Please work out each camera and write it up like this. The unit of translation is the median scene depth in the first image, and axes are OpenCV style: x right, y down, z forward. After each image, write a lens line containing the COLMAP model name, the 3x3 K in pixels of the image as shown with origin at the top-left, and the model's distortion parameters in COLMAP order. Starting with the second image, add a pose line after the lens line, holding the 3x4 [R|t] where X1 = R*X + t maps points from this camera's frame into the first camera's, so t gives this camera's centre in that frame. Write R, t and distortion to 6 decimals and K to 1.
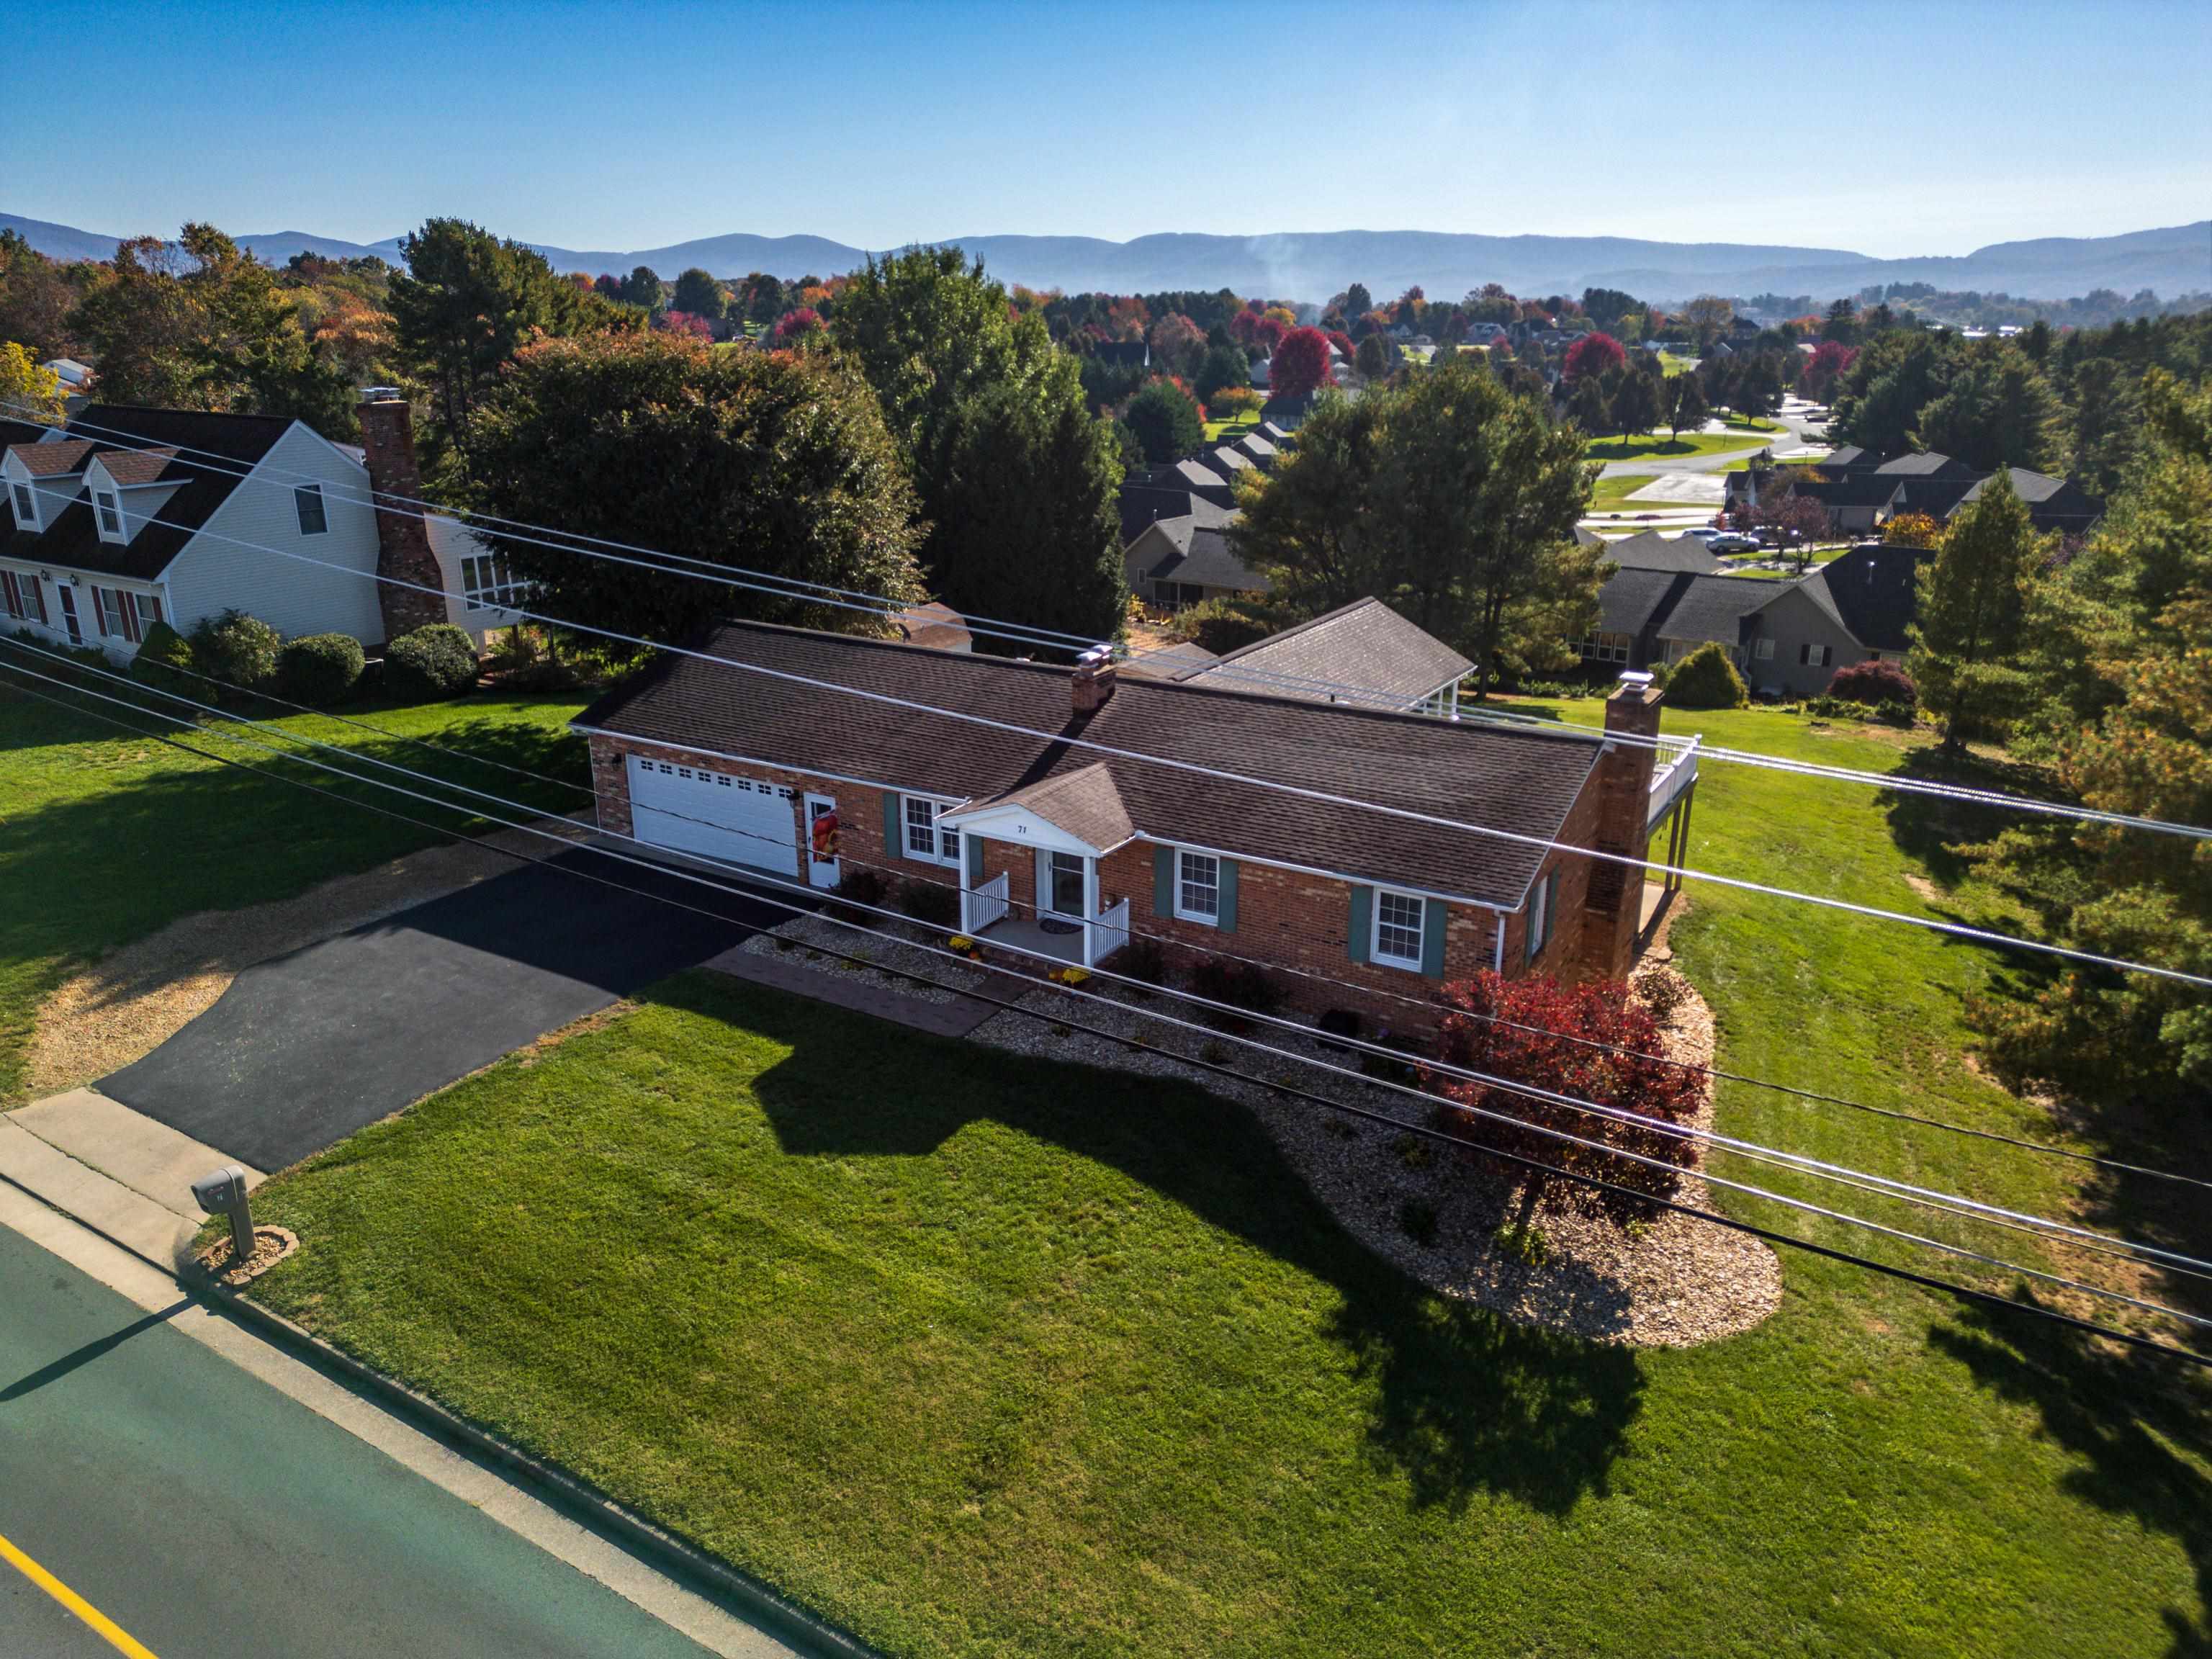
lens RADIAL K [[1558.2, 0, 1113.7], [0, 1558.2, 808.3], [0, 0, 1]] dist [0.071832, -0.066050]
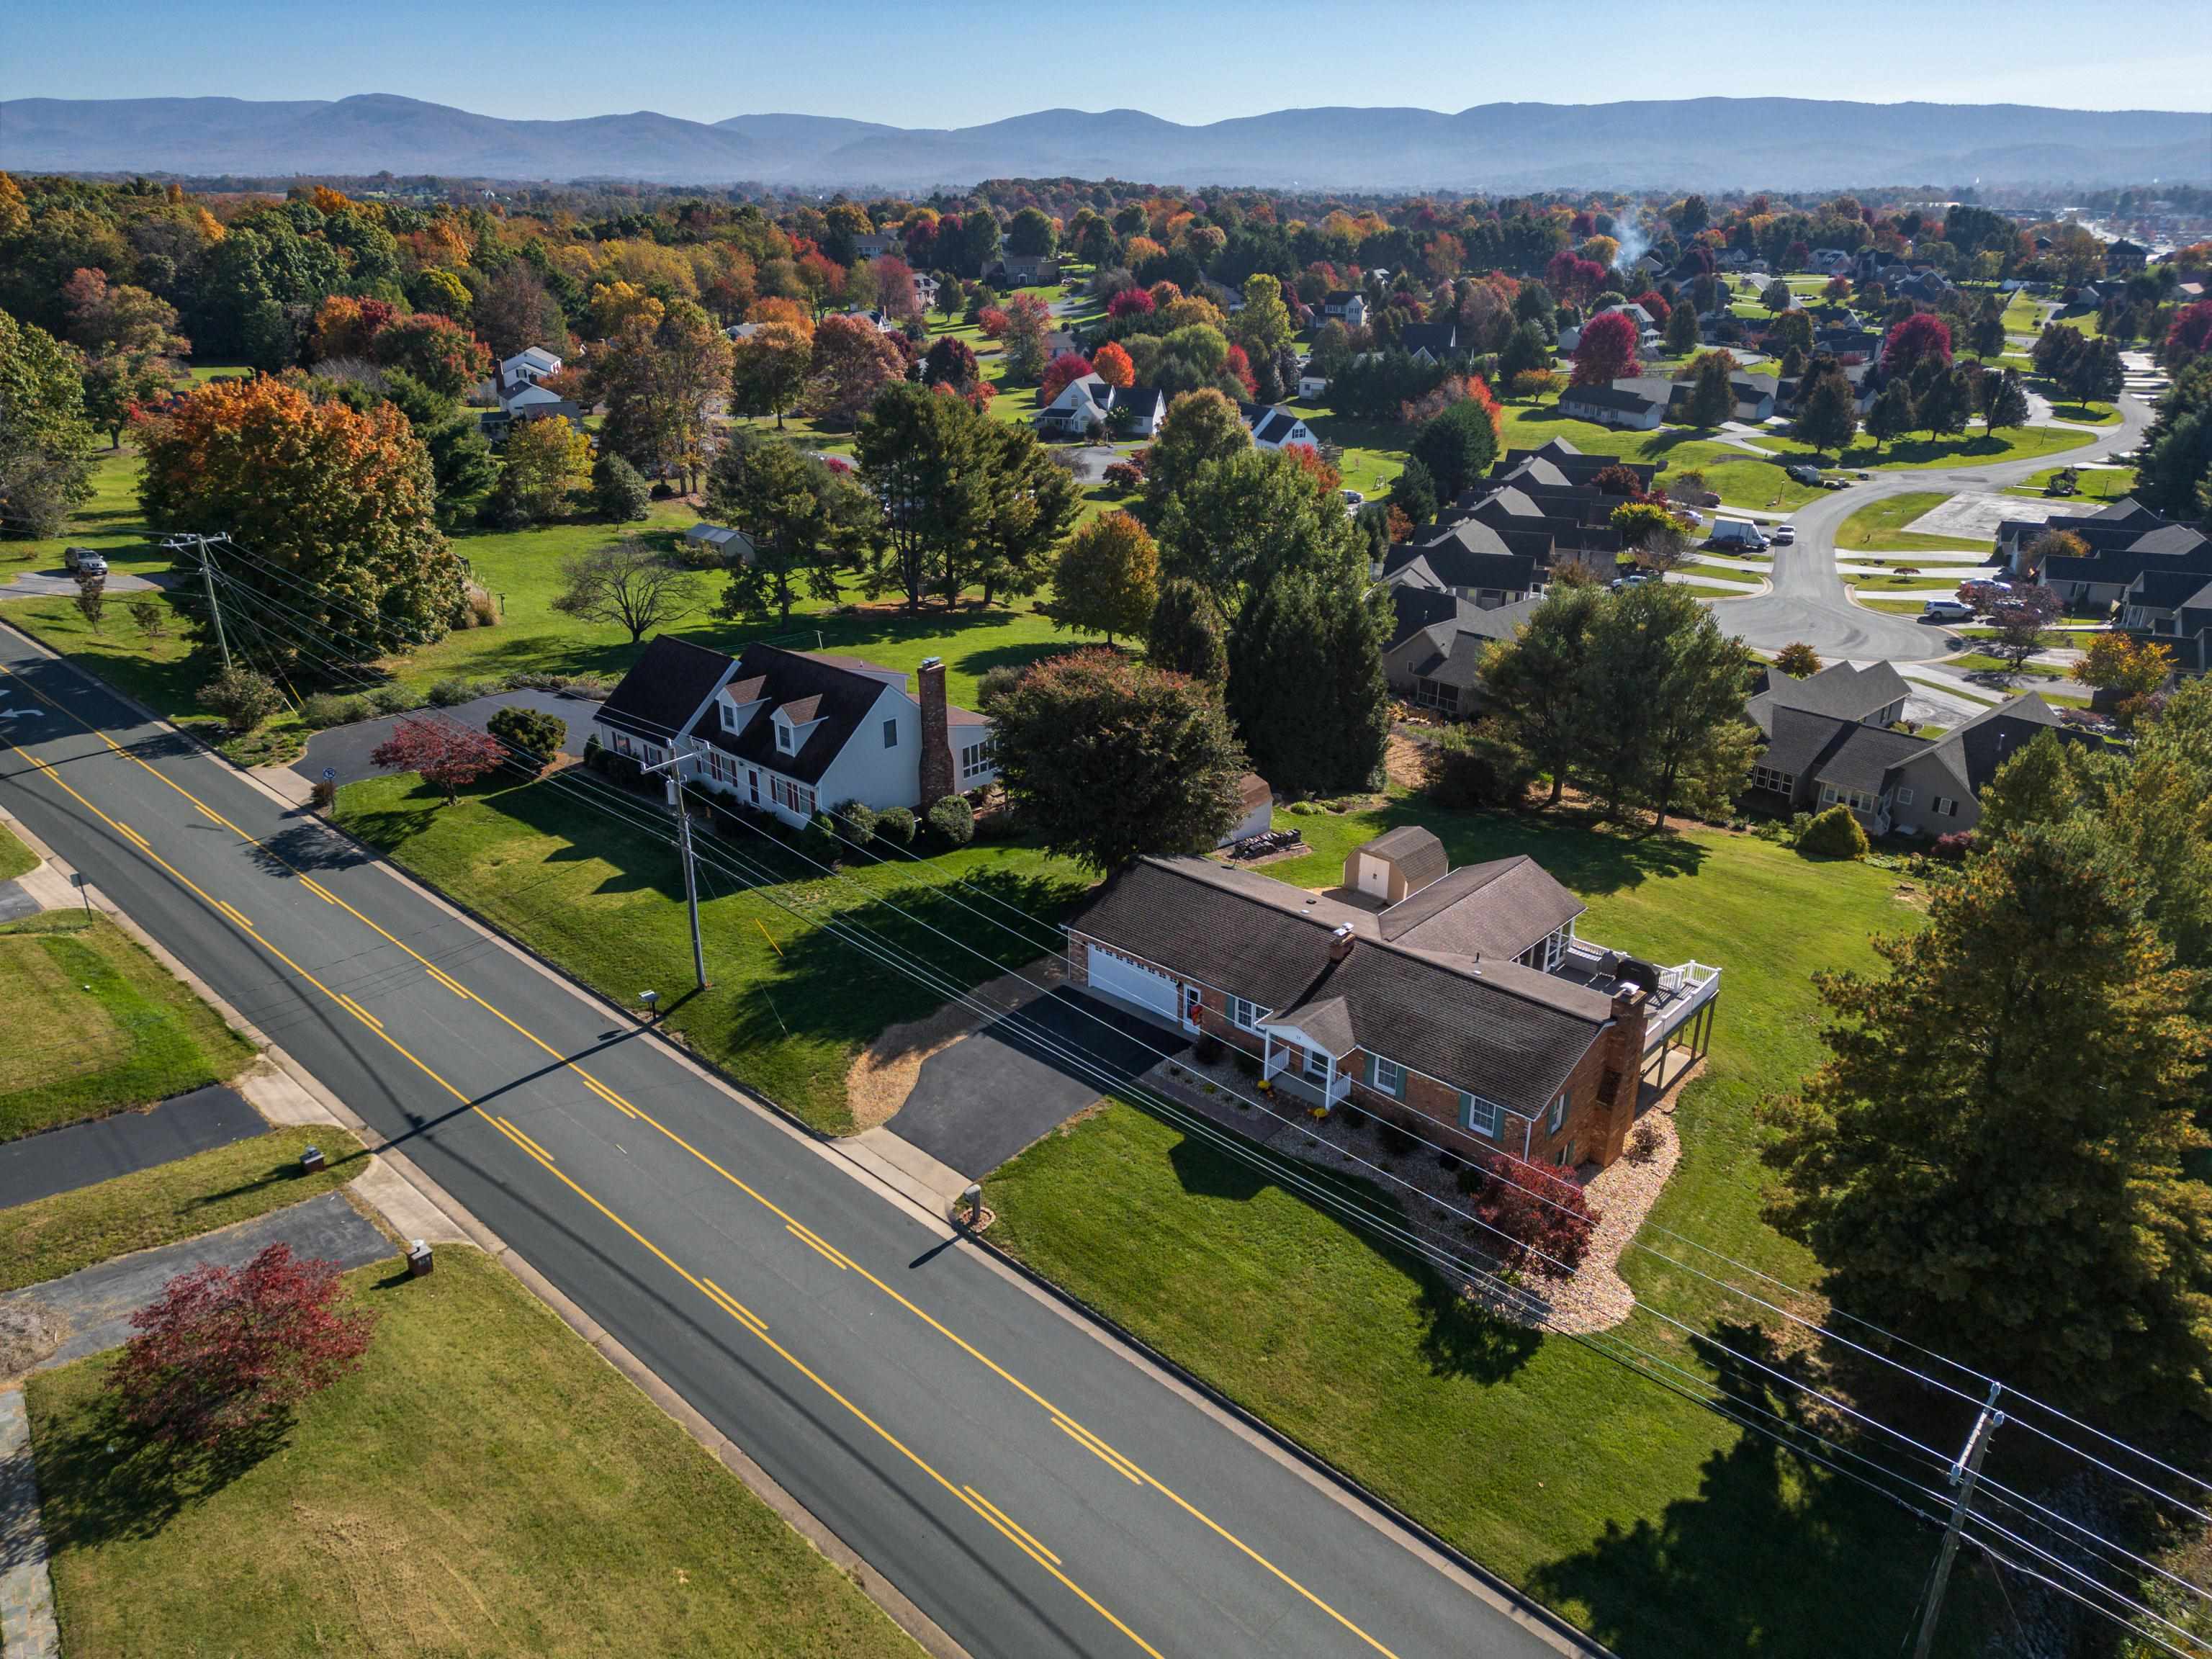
lens RADIAL K [[1558.2, 0, 1108.7], [0, 1558.2, 823.8], [0, 0, 1]] dist [0.071832, -0.066050]
pose [[0.981721, 0.072421, -0.176010, 0.021337], [-0.057971, 0.994616, 0.085903, -0.256062], [0.181283, -0.074129, 0.980633, -0.608092]]
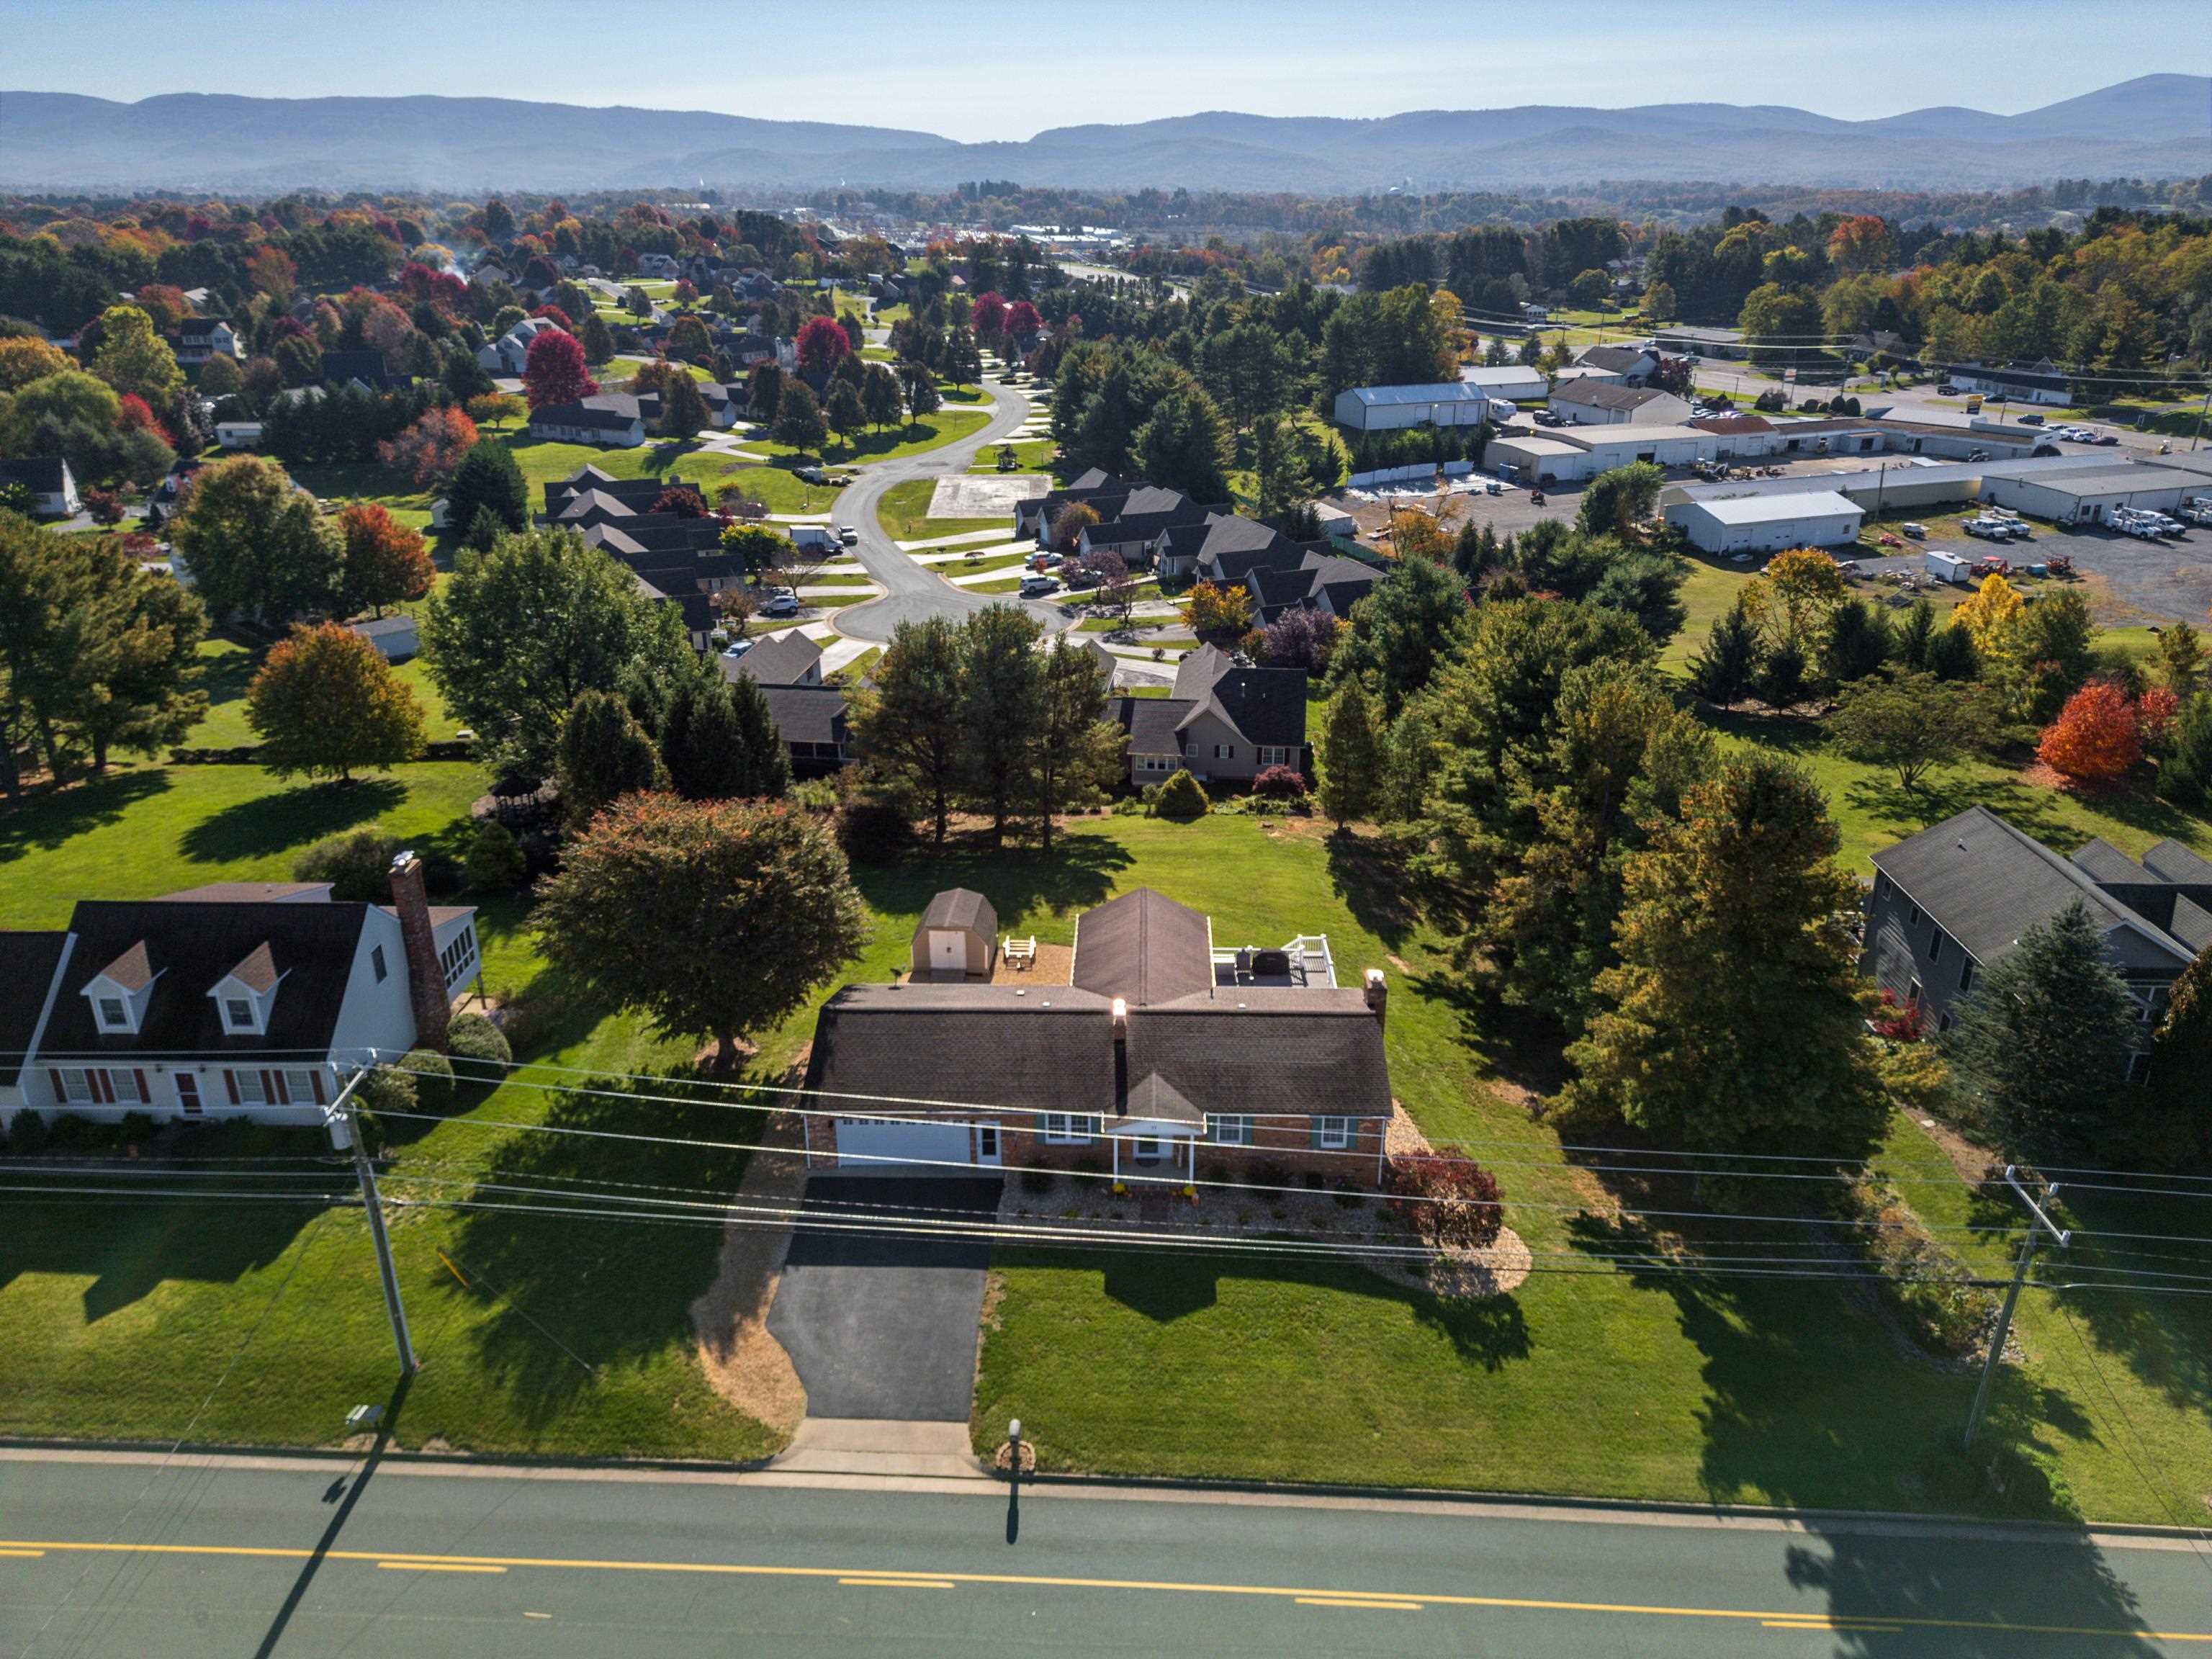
lens RADIAL K [[1558.2, 0, 1109.9], [0, 1558.2, 835.7], [0, 0, 1]] dist [0.071832, -0.066050]
pose [[0.867080, -0.197380, 0.457398, -0.574772], [0.156162, 0.979574, 0.126680, -0.372619], [-0.473059, -0.038414, 0.880193, -0.431916]]
